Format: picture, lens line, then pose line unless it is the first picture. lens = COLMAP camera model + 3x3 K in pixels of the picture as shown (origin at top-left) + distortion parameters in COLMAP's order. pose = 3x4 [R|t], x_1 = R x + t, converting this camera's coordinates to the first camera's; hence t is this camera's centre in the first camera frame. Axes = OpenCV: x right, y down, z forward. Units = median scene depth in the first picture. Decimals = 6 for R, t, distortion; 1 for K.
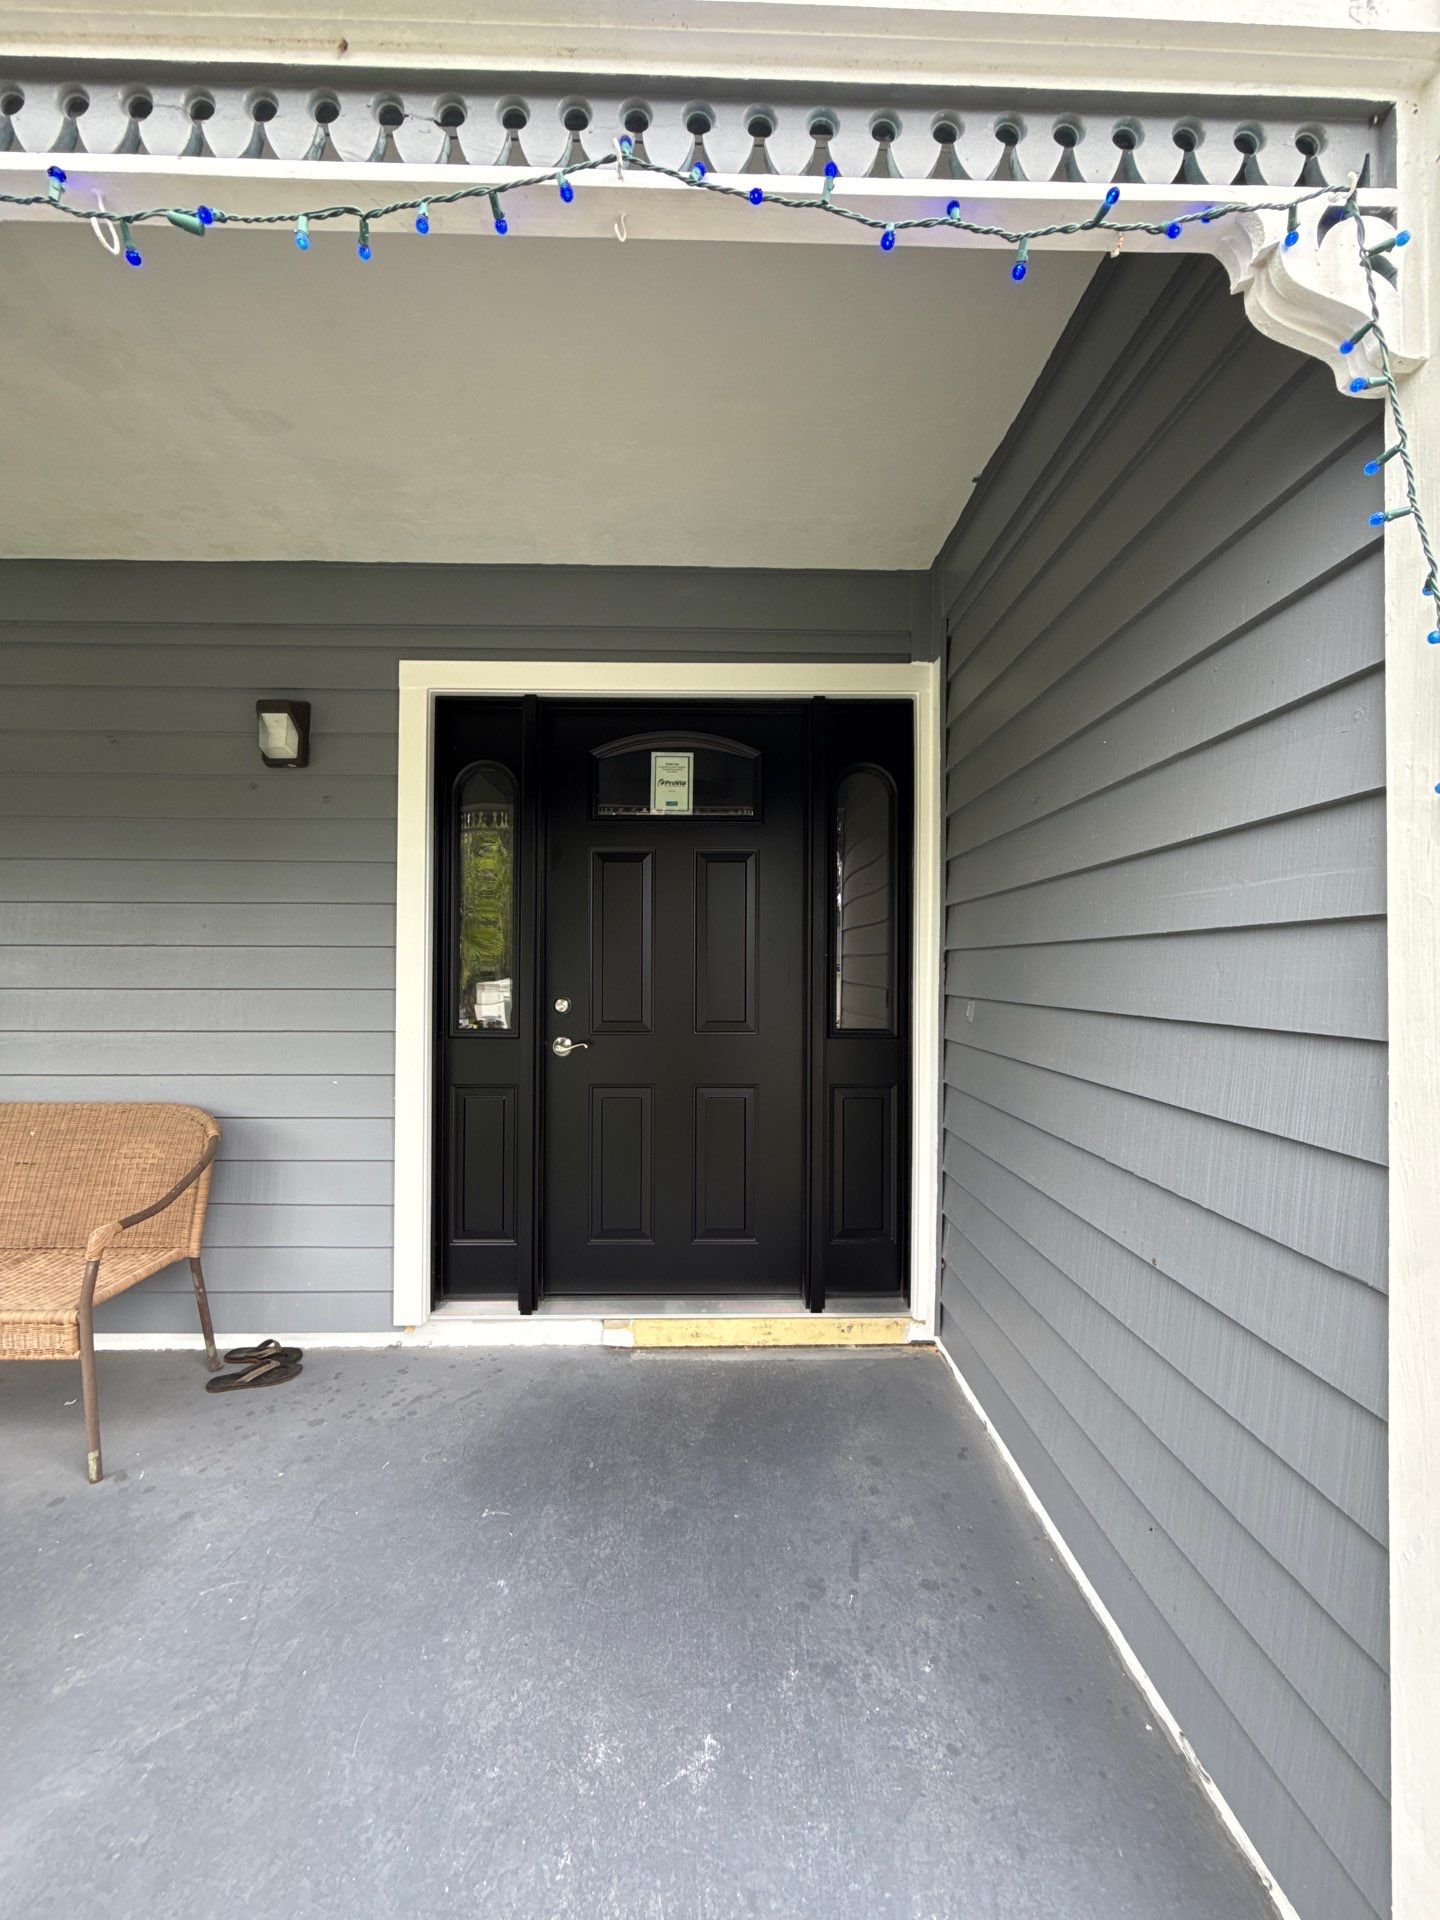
lens RADIAL K [[759.8, 0, 723.3], [0, 759.8, 958.6], [0, 0, 1]] dist [-0.002963, 0.000893]
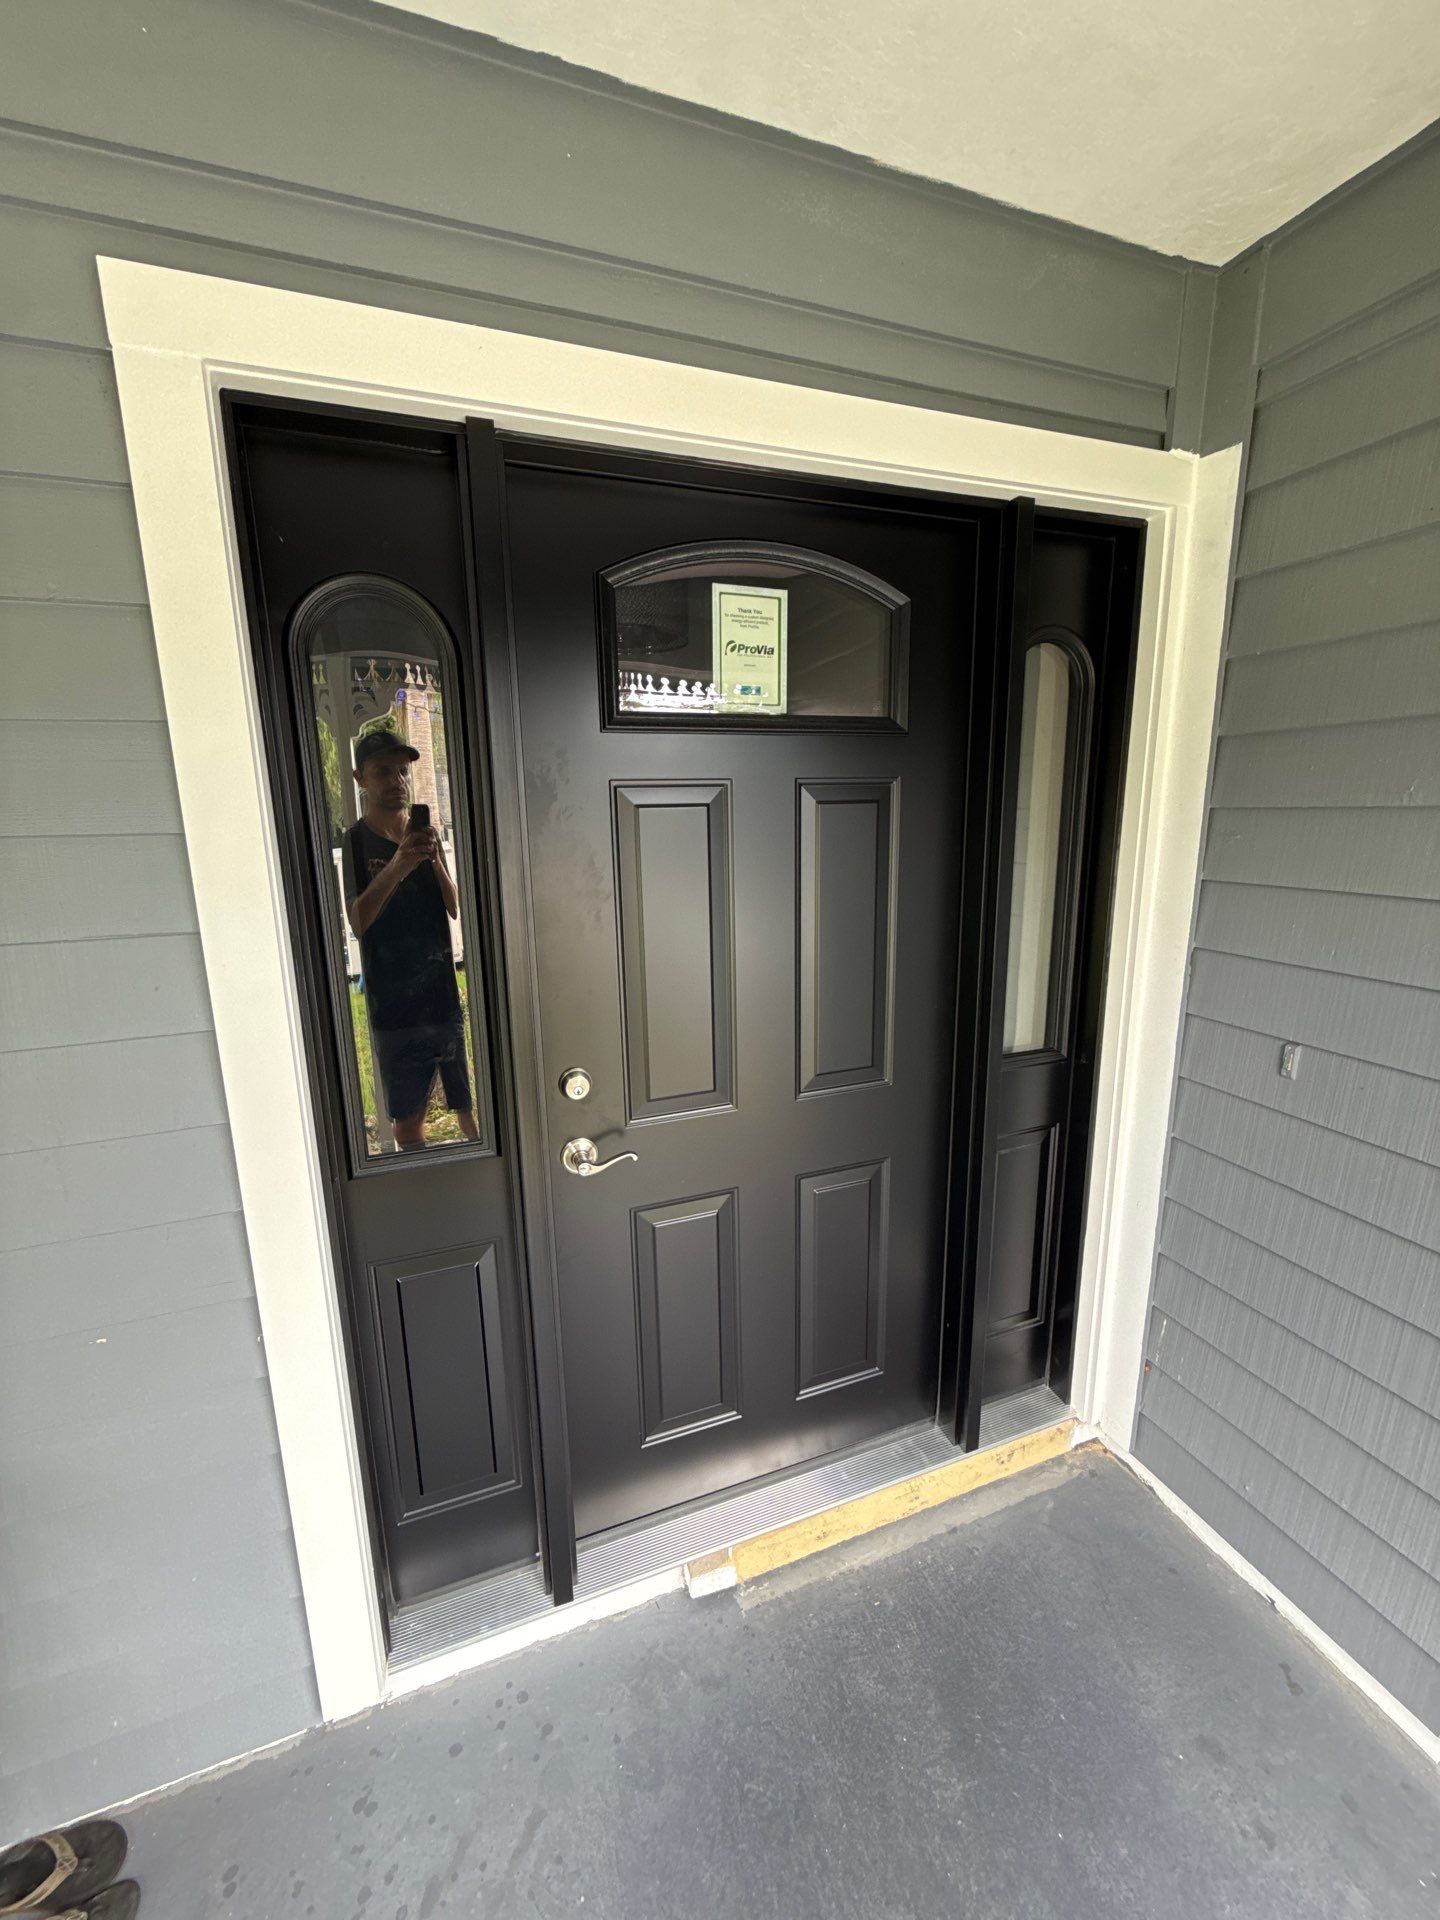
lens RADIAL K [[759.8, 0, 720.3], [0, 759.8, 959.4], [0, 0, 1]] dist [-0.002963, 0.000893]
pose [[0.943706, -0.085986, 0.319415, -0.290349], [0.019293, 0.978287, 0.206354, -0.138037], [-0.330224, -0.188575, 0.924874, 0.509857]]
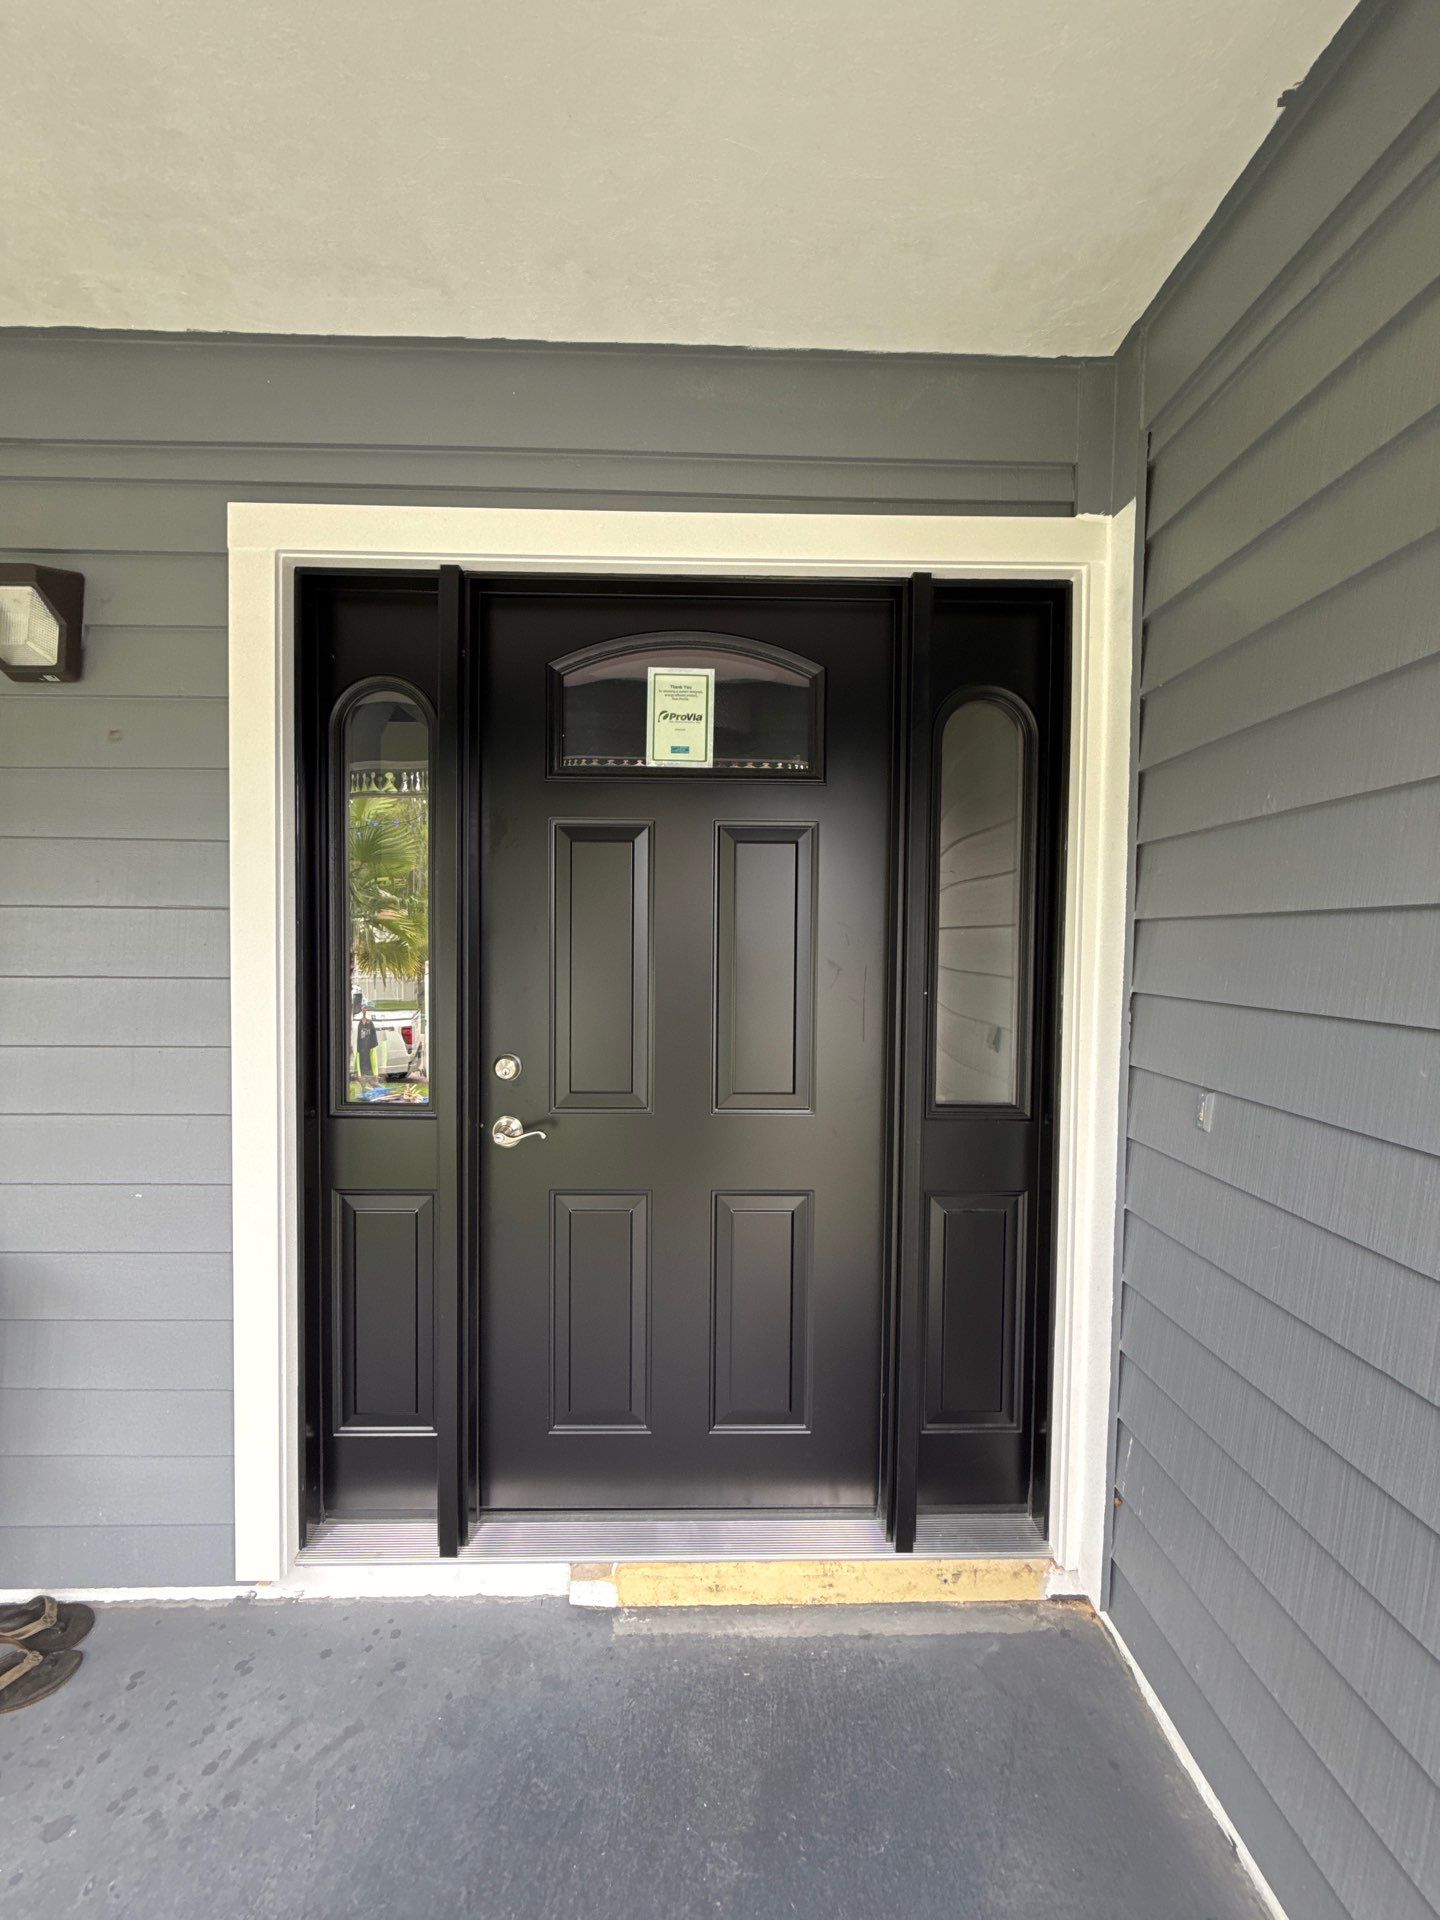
lens RADIAL K [[759.8, 0, 721.0], [0, 759.8, 958.6], [0, 0, 1]] dist [-0.002963, 0.000893]
pose [[0.999979, 0.006196, 0.002131, -0.036060], [-0.006267, 0.999364, 0.035114, -0.055377], [-0.001912, -0.035126, 0.999381, 0.382041]]
